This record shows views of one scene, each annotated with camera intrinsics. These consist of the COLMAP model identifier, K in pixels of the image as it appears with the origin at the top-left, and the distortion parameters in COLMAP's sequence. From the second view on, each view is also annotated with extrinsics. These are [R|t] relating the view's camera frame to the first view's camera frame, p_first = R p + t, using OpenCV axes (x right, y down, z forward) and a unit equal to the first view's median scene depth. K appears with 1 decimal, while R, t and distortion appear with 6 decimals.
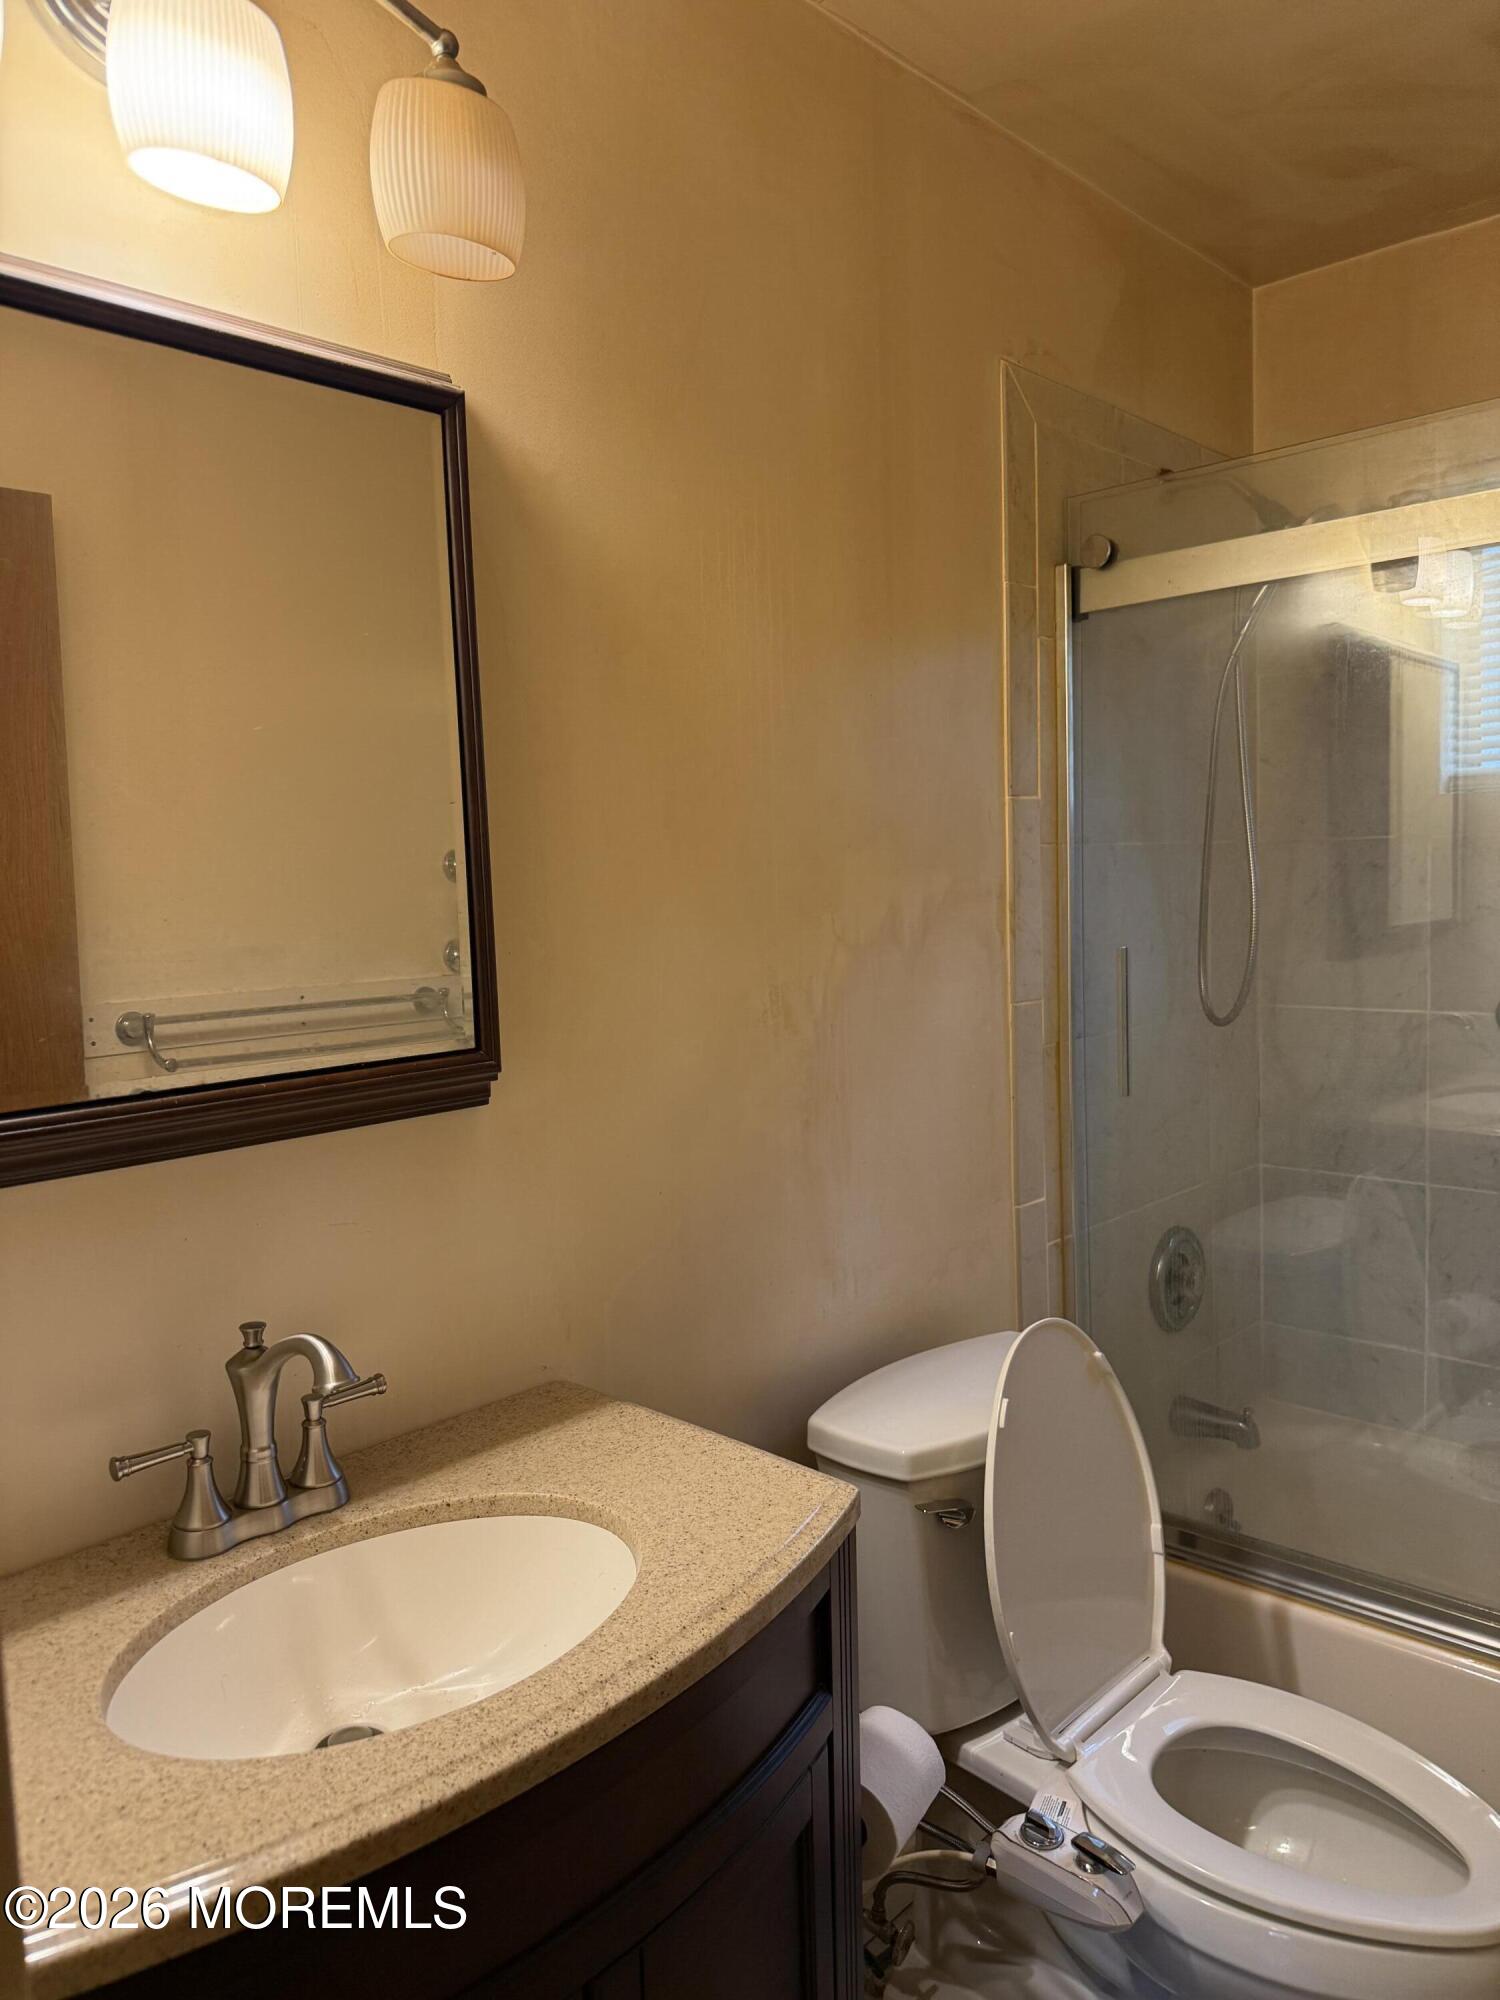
lens RADIAL K [[1436.0, 0, 753.1], [0, 1436.0, 977.4], [0, 0, 1]] dist [0.041836, -0.045723]
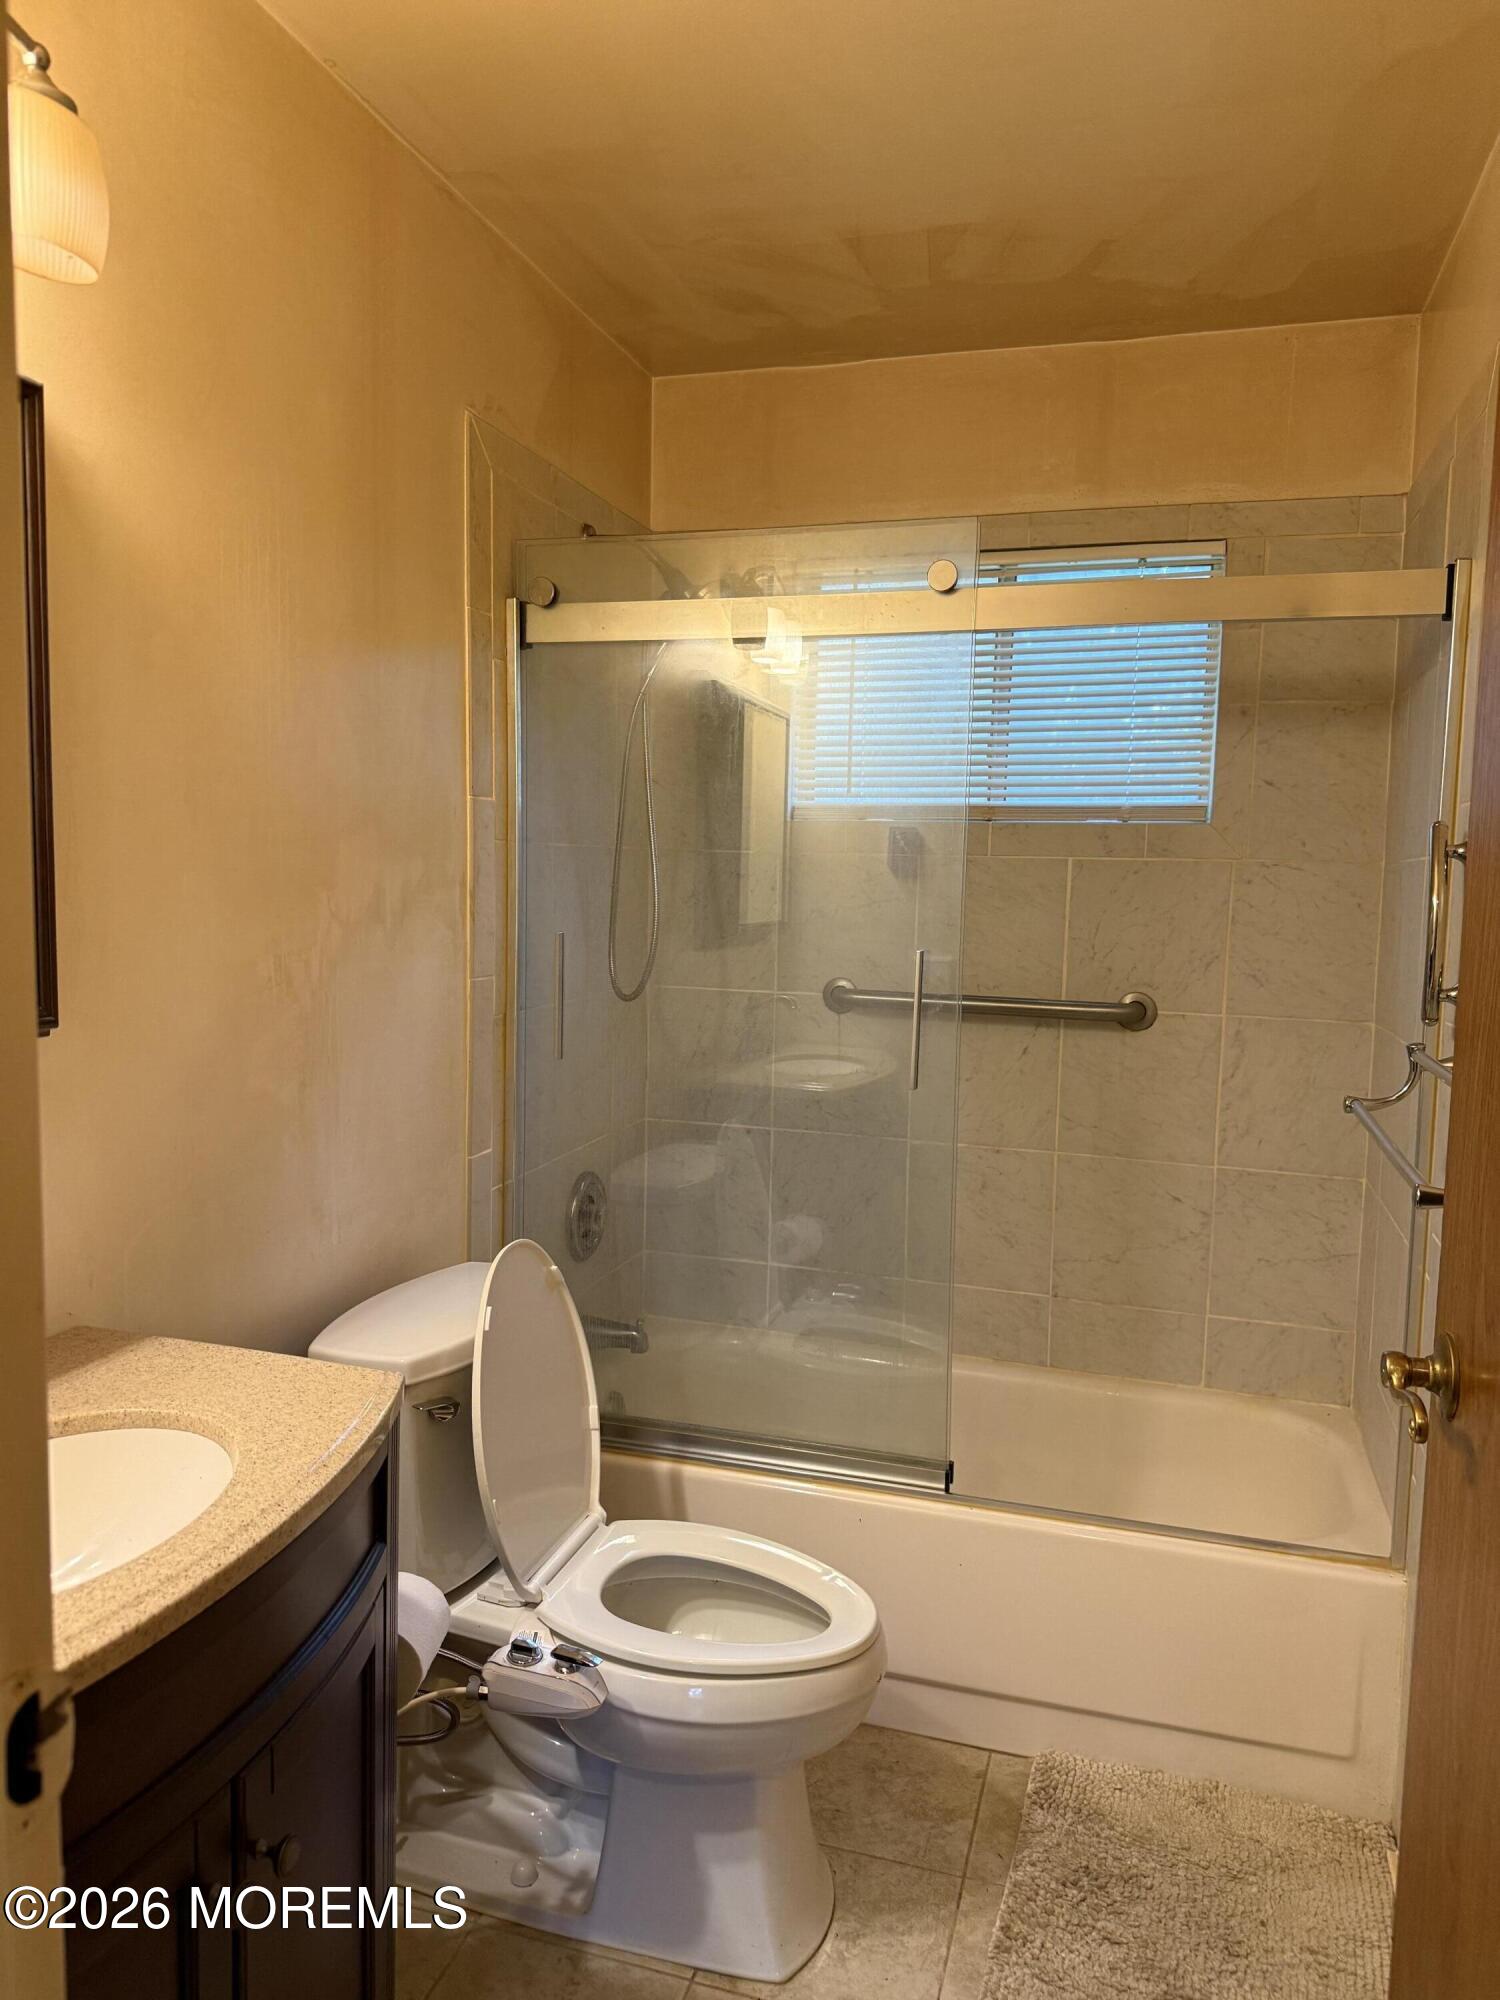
lens RADIAL K [[1402.0, 0, 750.0], [0, 1402.0, 1000.0], [0, 0, 1]] dist [0.089092, -0.104665]
pose [[0.895858, 0.002173, 0.444335, -0.130539], [-0.009926, 0.999836, 0.015123, 0.017816], [-0.444229, -0.017958, 0.895733, -0.113717]]
